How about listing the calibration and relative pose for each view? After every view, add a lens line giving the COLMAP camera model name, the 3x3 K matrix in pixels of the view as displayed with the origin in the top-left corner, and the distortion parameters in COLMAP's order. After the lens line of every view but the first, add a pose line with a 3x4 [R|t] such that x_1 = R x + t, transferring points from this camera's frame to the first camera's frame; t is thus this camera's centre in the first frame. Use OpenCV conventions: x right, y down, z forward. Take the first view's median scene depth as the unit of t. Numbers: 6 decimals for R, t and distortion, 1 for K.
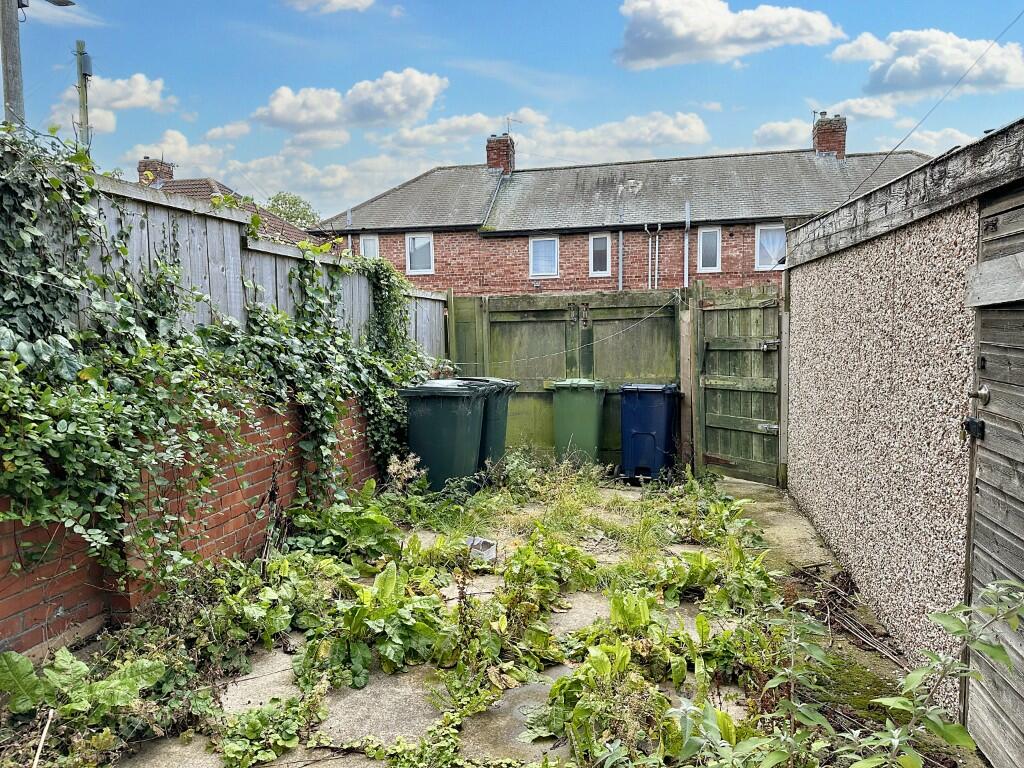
lens RADIAL K [[714.7, 0, 512.1], [0, 714.7, 384.3], [0, 0, 1]] dist [0.061271, -0.077121]
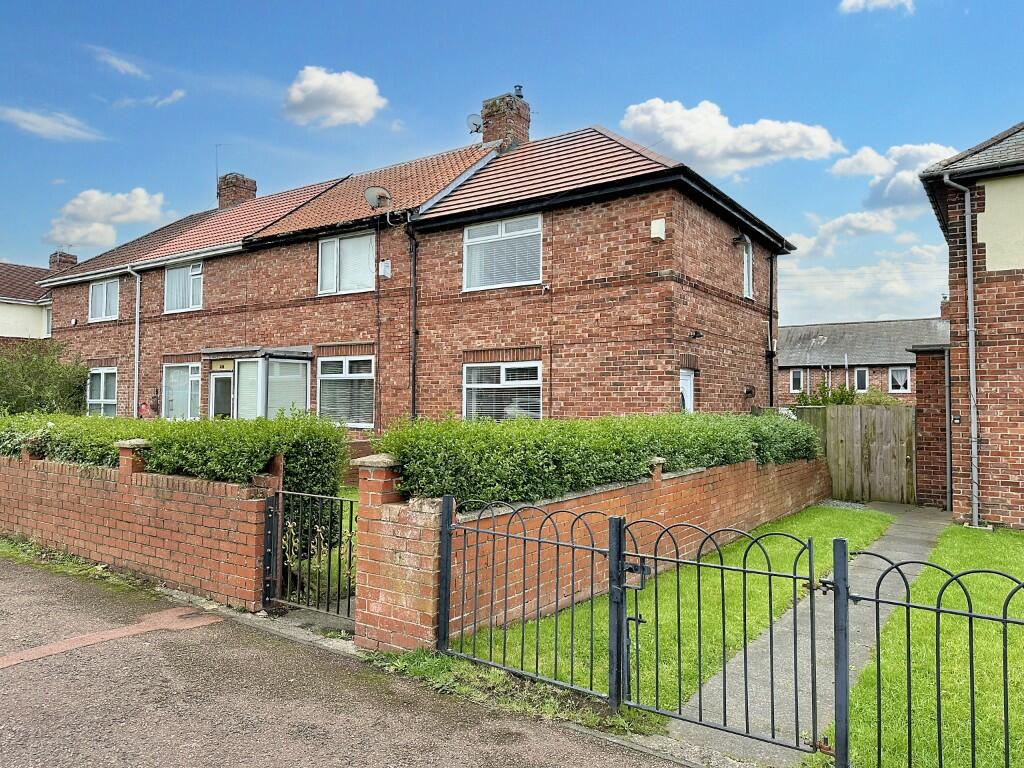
lens RADIAL K [[714.7, 0, 515.0], [0, 714.7, 384.6], [0, 0, 1]] dist [0.061271, -0.077121]
pose [[0.927058, 0.013236, -0.374684, 0.147512], [-0.049704, 0.994894, -0.087834, 0.022633], [0.371609, 0.100051, 0.922983, -0.944109]]
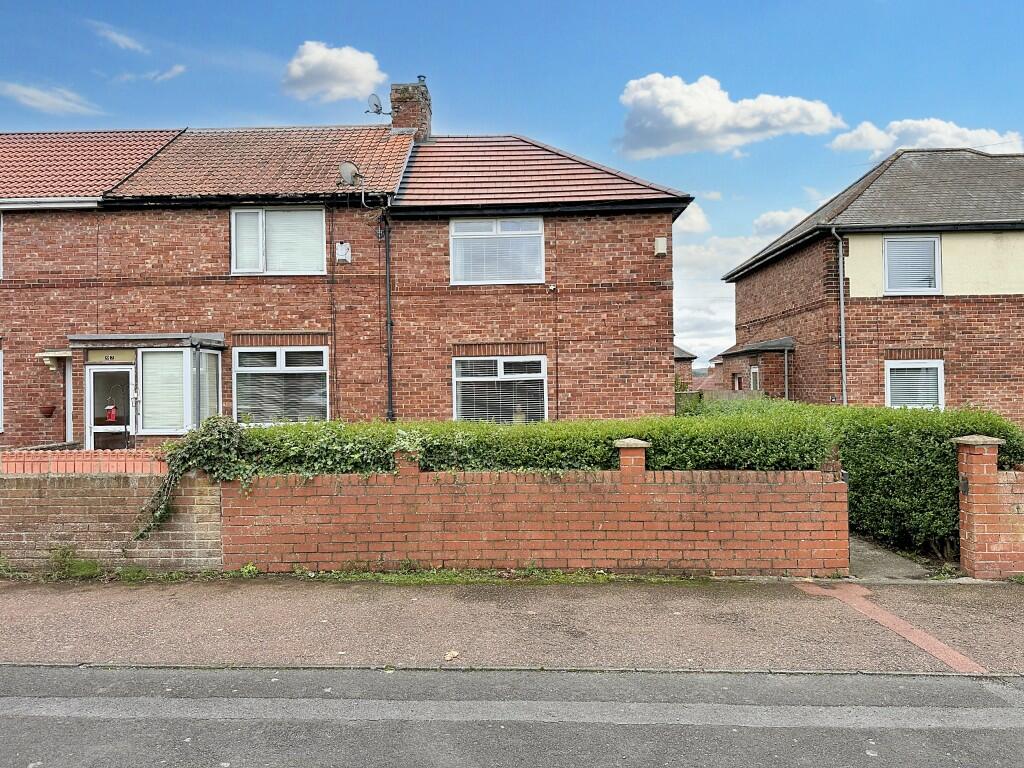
lens RADIAL K [[714.7, 0, 515.3], [0, 714.7, 379.7], [0, 0, 1]] dist [0.061271, -0.077121]
pose [[0.979464, 0.004895, 0.201560, -0.215365], [0.013354, 0.995935, -0.089080, 0.028021], [-0.201177, 0.089942, 0.975417, -1.005387]]
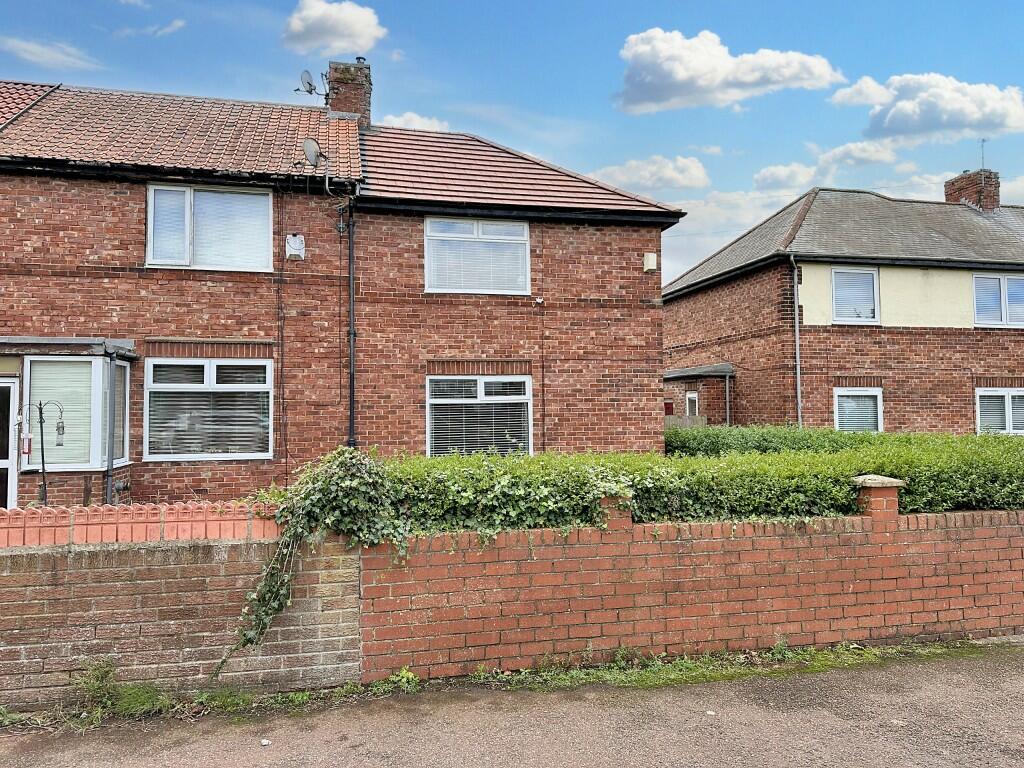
lens RADIAL K [[714.7, 0, 513.1], [0, 714.7, 379.5], [0, 0, 1]] dist [0.061271, -0.077121]
pose [[0.899416, 0.028789, 0.436144, -0.323248], [0.026001, 0.992538, -0.119135, 0.020456], [-0.436319, 0.118492, 0.891956, -0.890779]]
